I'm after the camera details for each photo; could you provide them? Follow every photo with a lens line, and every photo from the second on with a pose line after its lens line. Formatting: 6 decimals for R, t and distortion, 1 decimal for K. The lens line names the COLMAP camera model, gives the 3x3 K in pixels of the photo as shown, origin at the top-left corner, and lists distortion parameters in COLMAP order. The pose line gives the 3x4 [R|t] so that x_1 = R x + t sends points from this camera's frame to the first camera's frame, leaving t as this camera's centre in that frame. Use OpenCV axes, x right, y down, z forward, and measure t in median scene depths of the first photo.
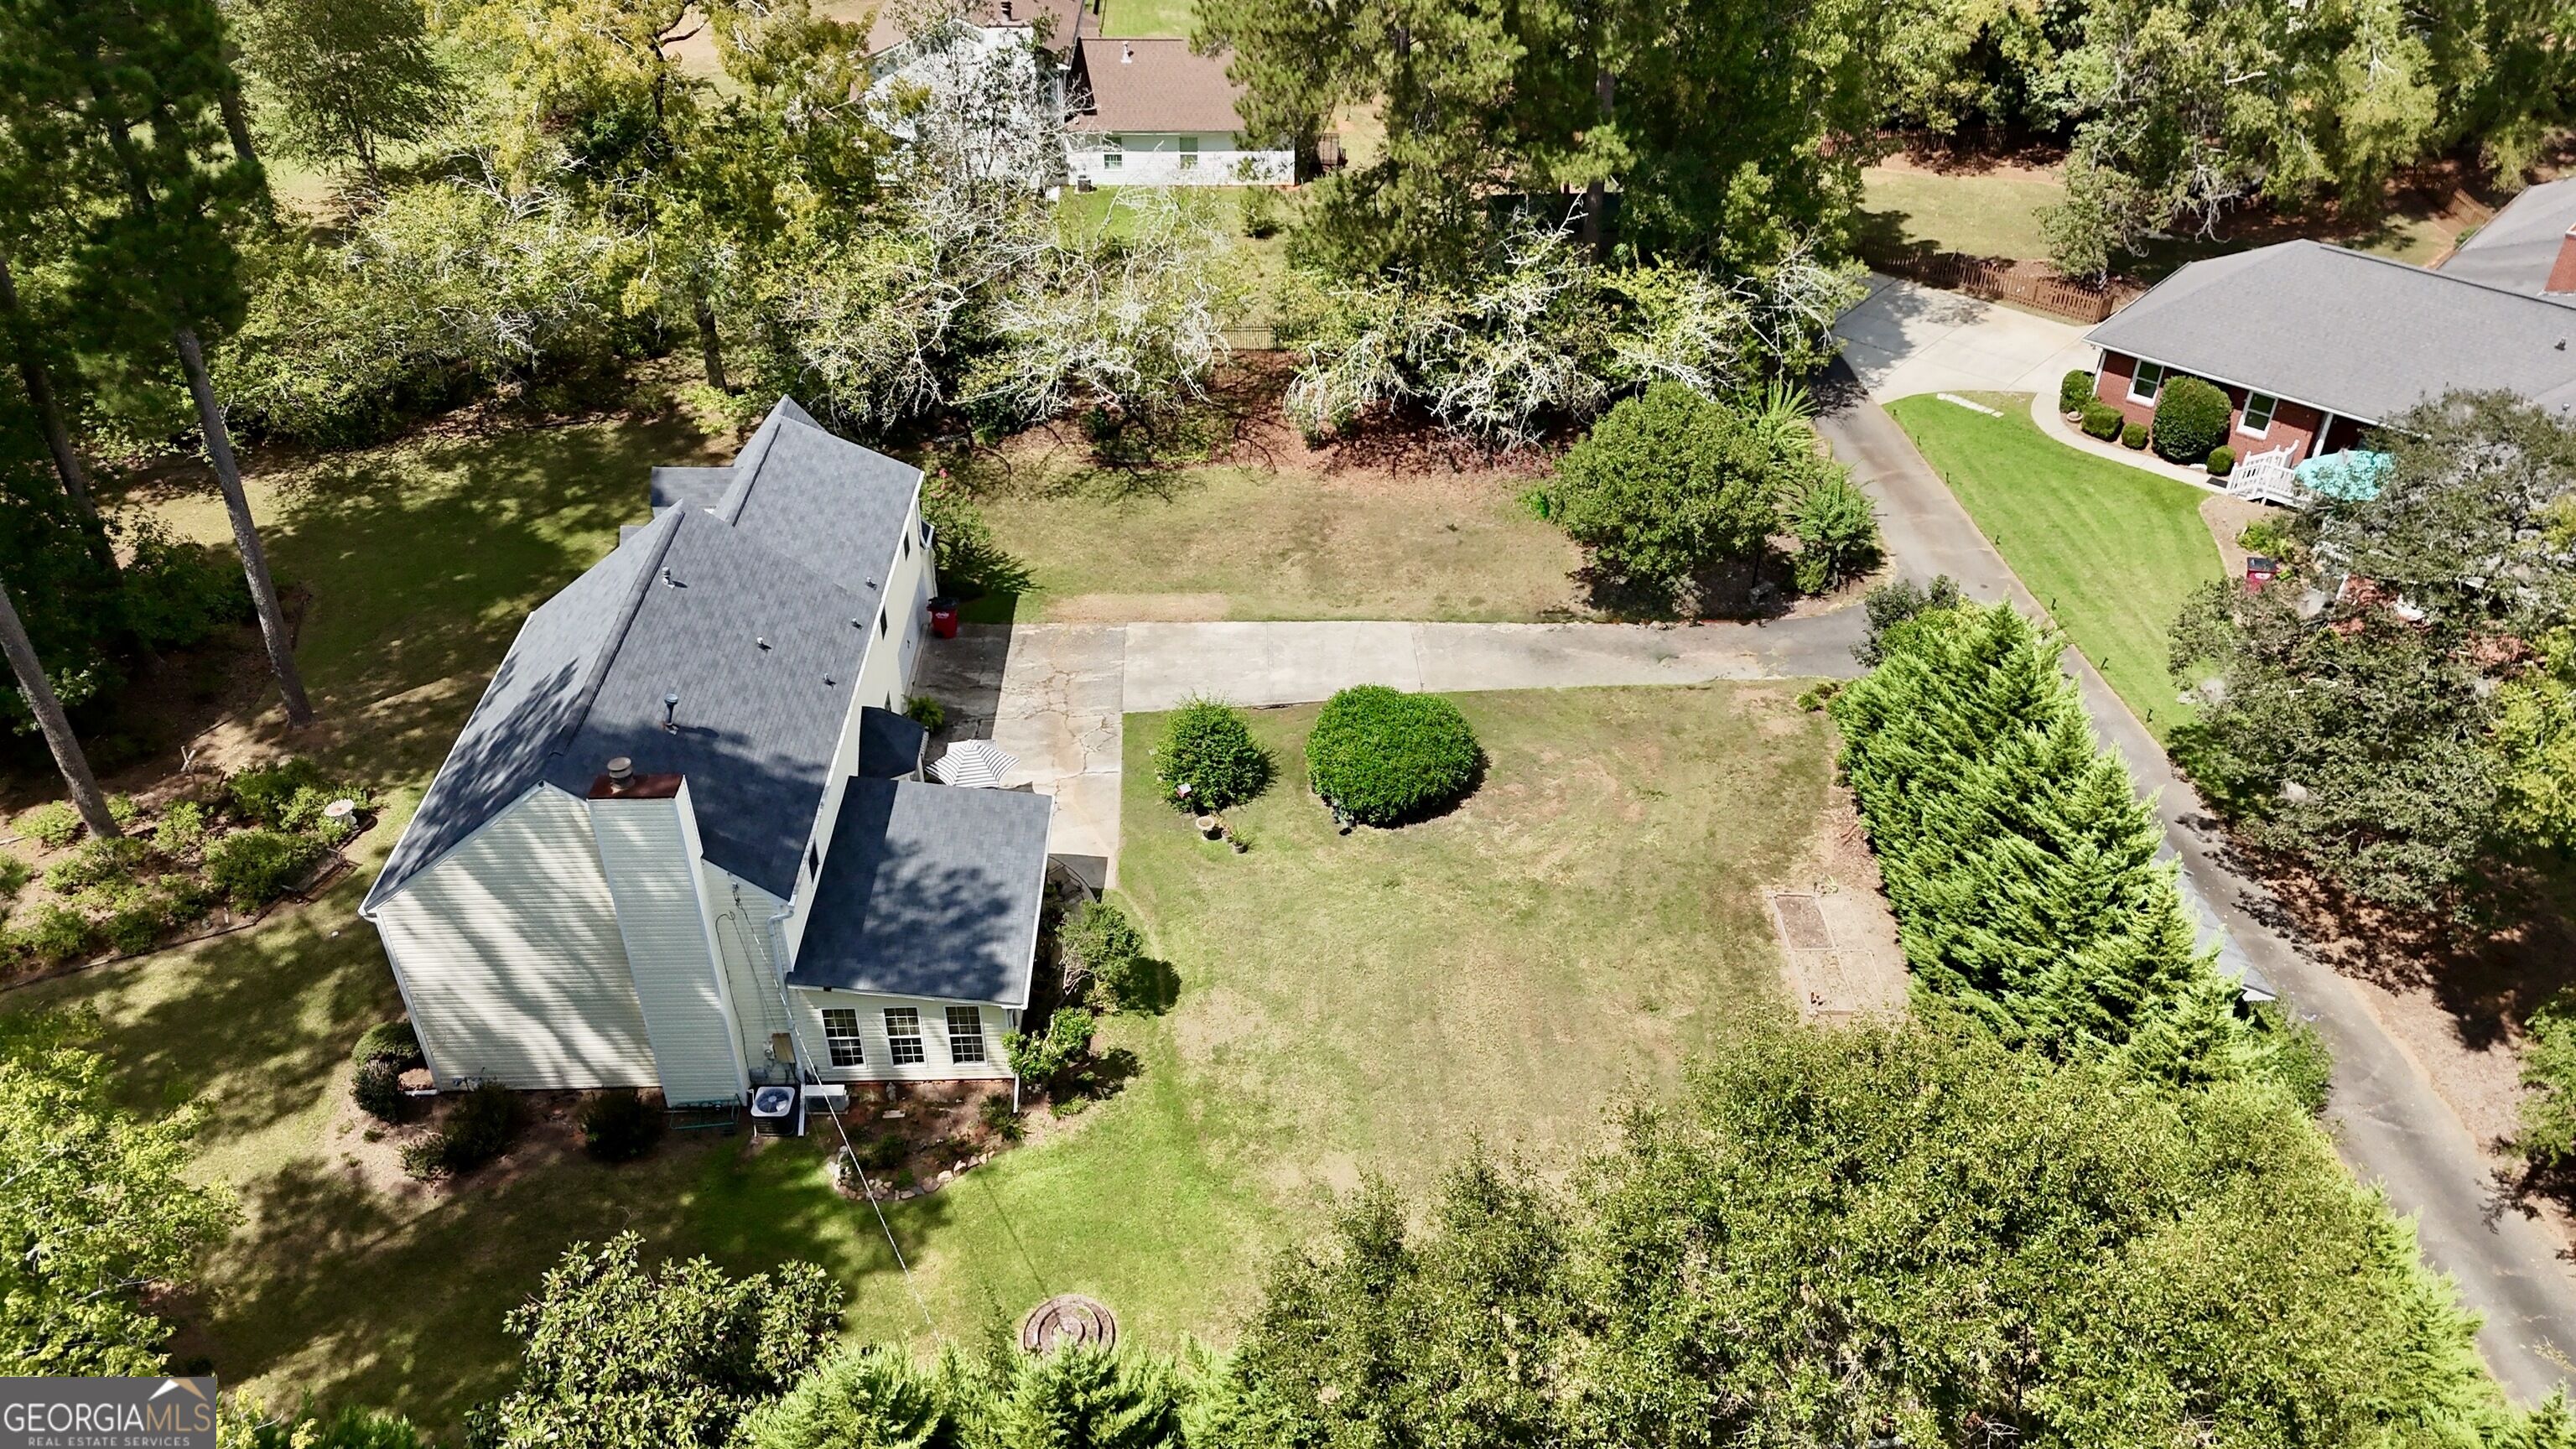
lens RADIAL K [[1973.8, 0, 1321.6], [0, 1973.8, 690.6], [0, 0, 1]] dist [0.145948, -0.005323]
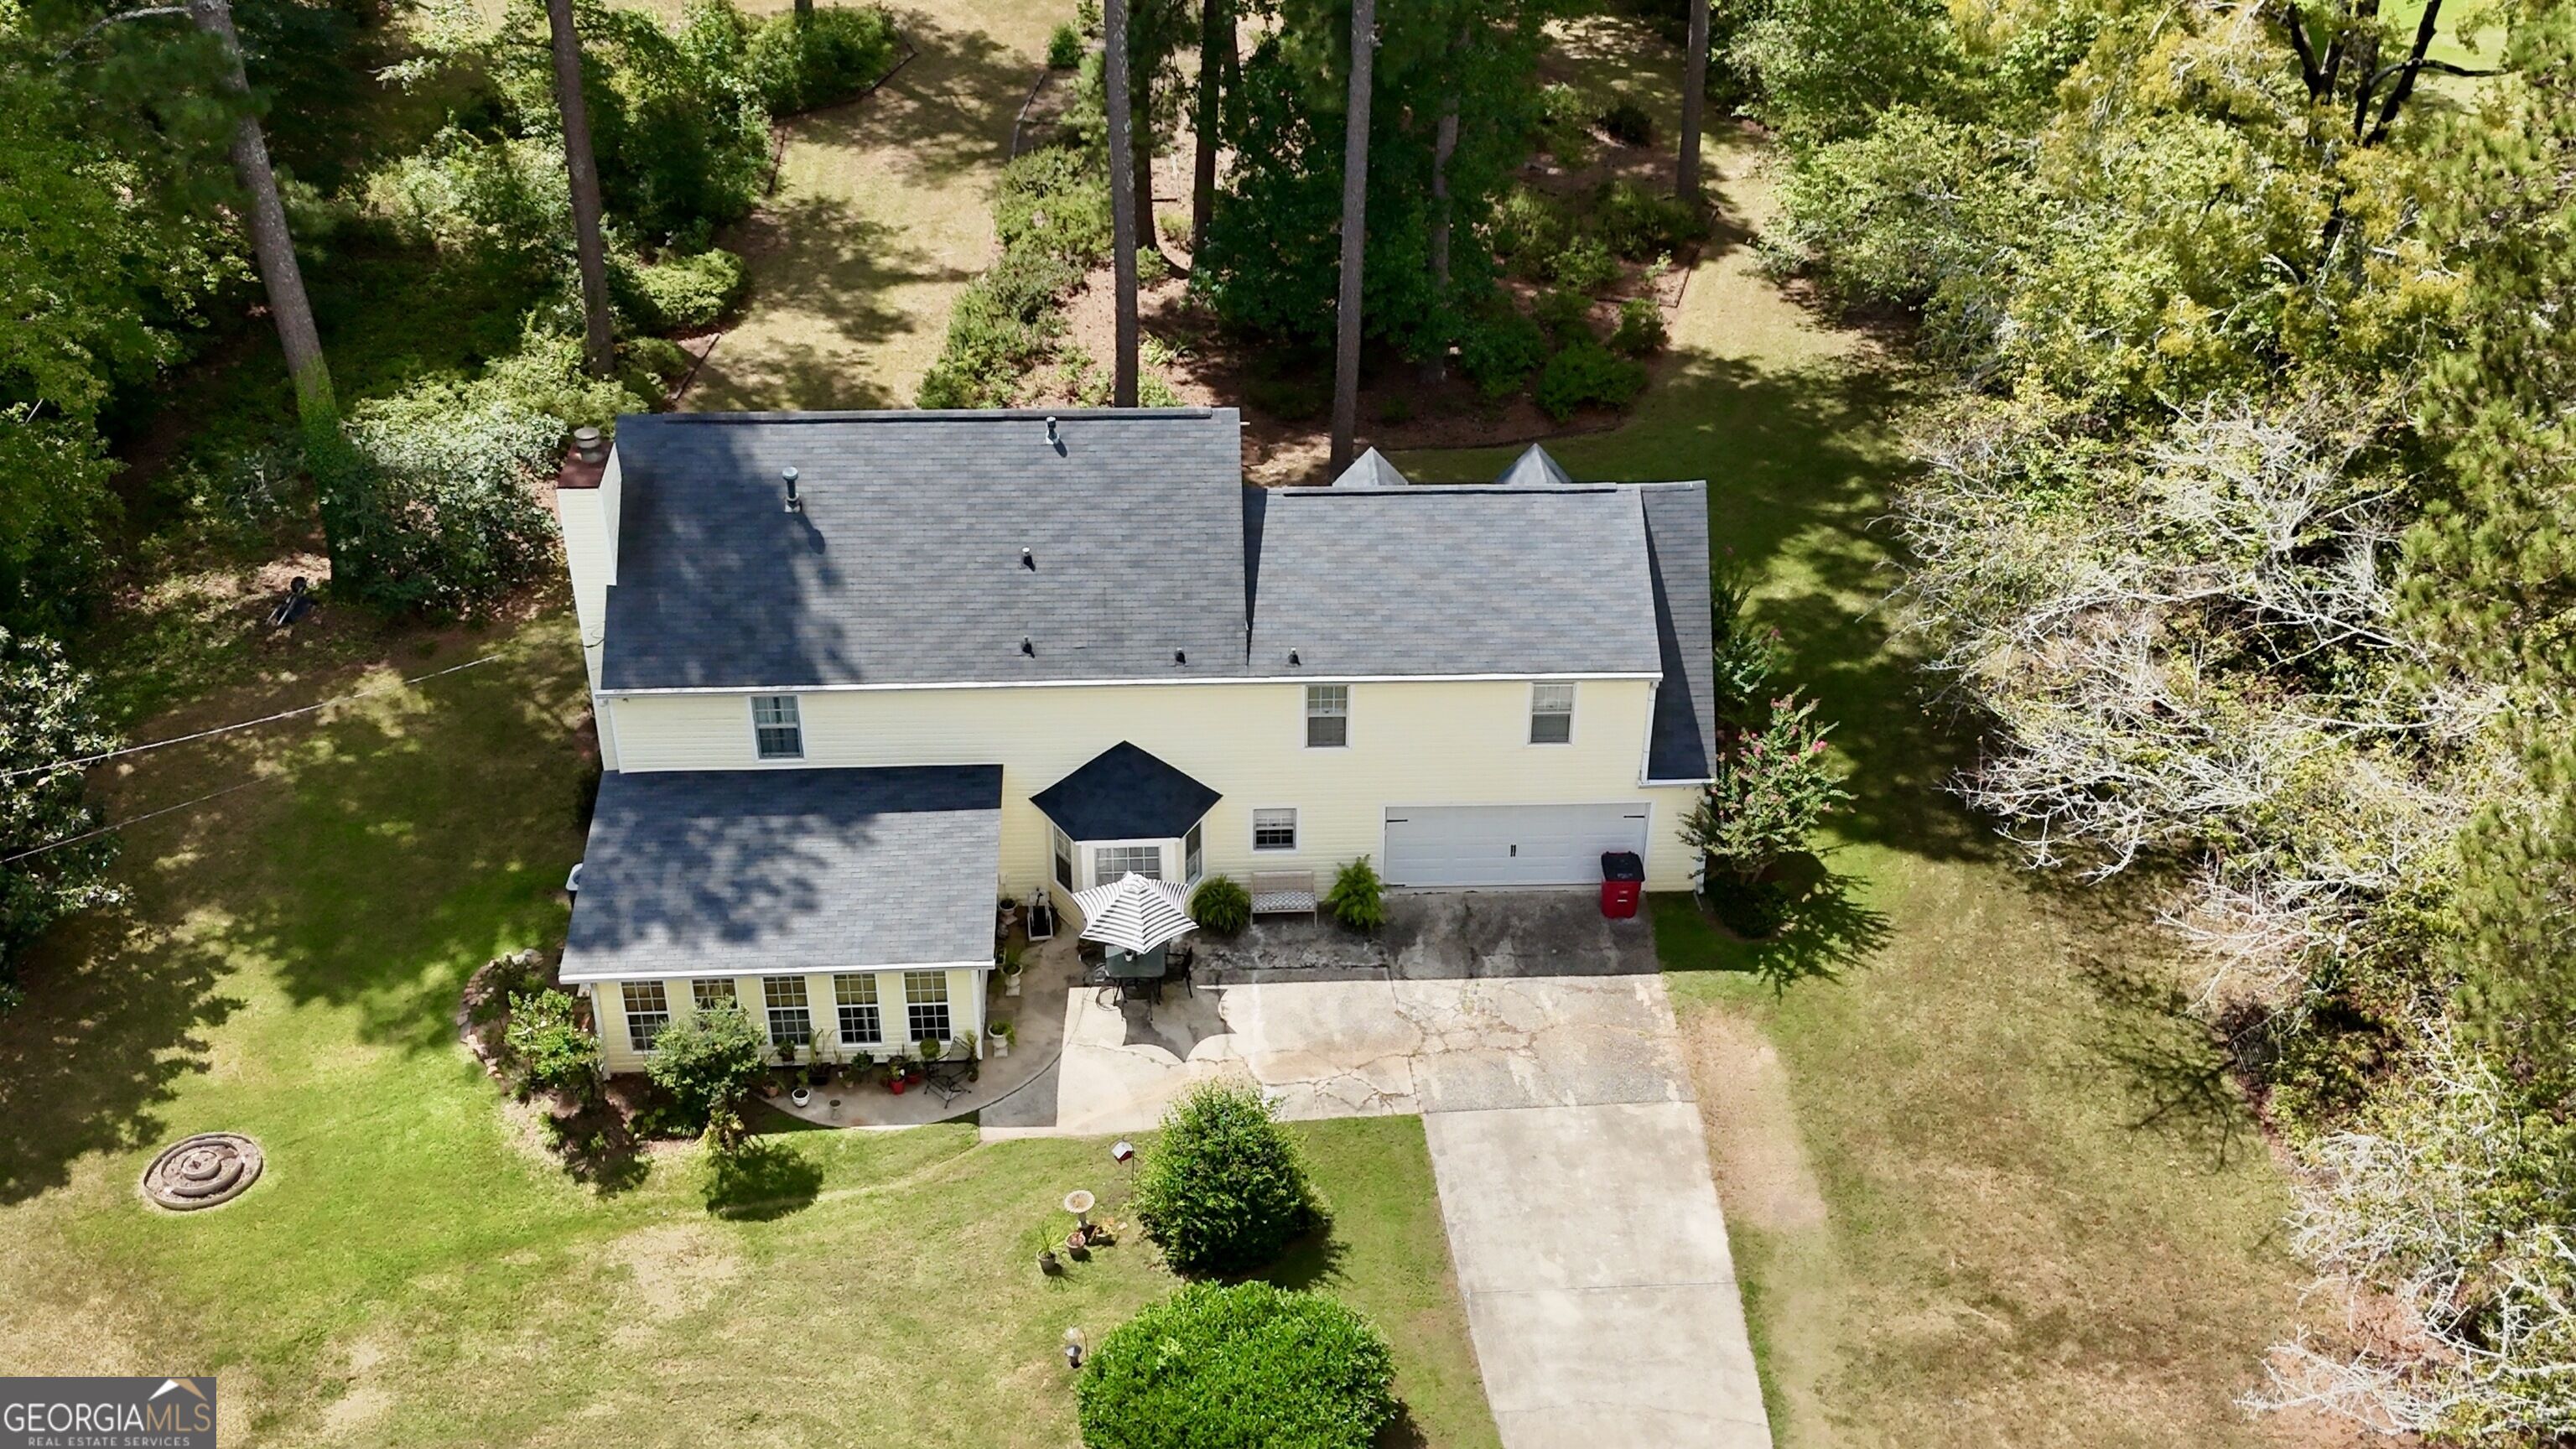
lens RADIAL K [[2742.0, 0, 1328.6], [0, 2742.0, 716.9], [0, 0, 1]] dist [0.181107, -0.443190]
pose [[0.018918, 0.560598, -0.827872, 0.606474], [-0.565203, 0.689016, 0.453656, -0.500621], [0.824735, 0.459333, 0.329886, 0.721878]]
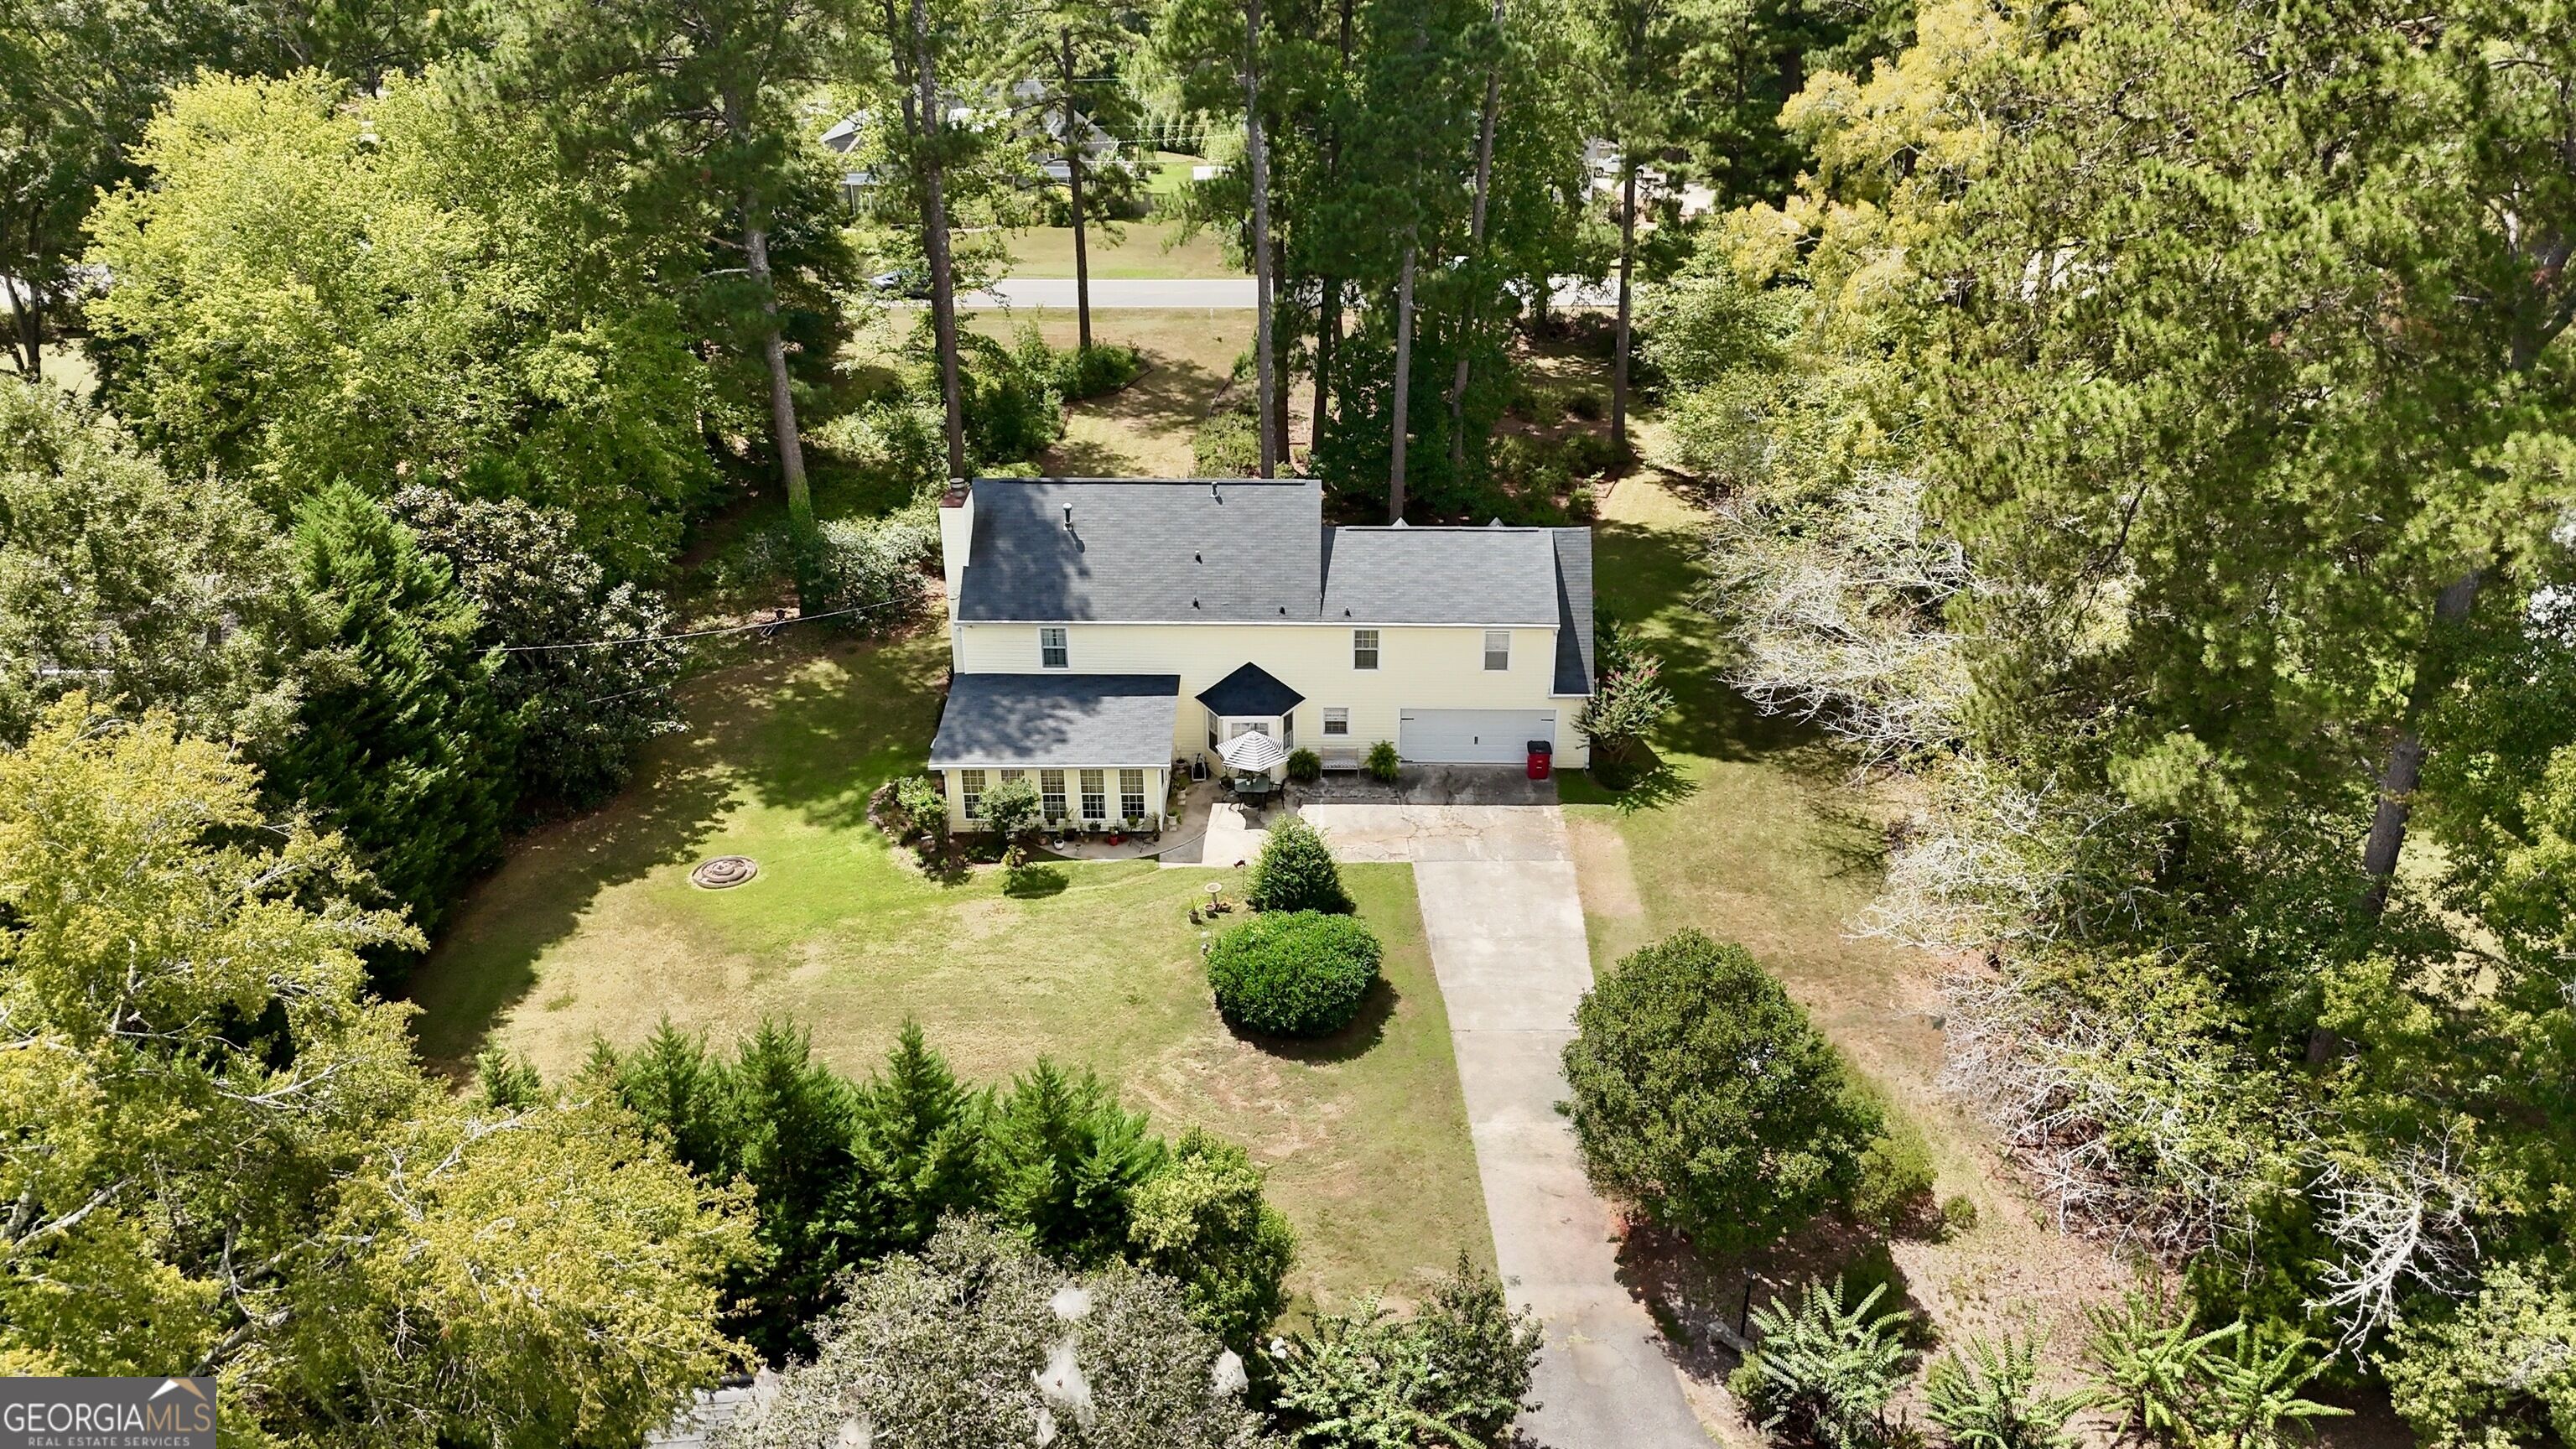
lens RADIAL K [[1973.8, 0, 1321.6], [0, 1973.8, 690.6], [0, 0, 1]] dist [0.145948, -0.005323]
pose [[-0.041821, 0.432775, -0.900531, 0.920412], [-0.558083, 0.737487, 0.380337, -0.486986], [0.828731, 0.518477, 0.210682, 0.778443]]
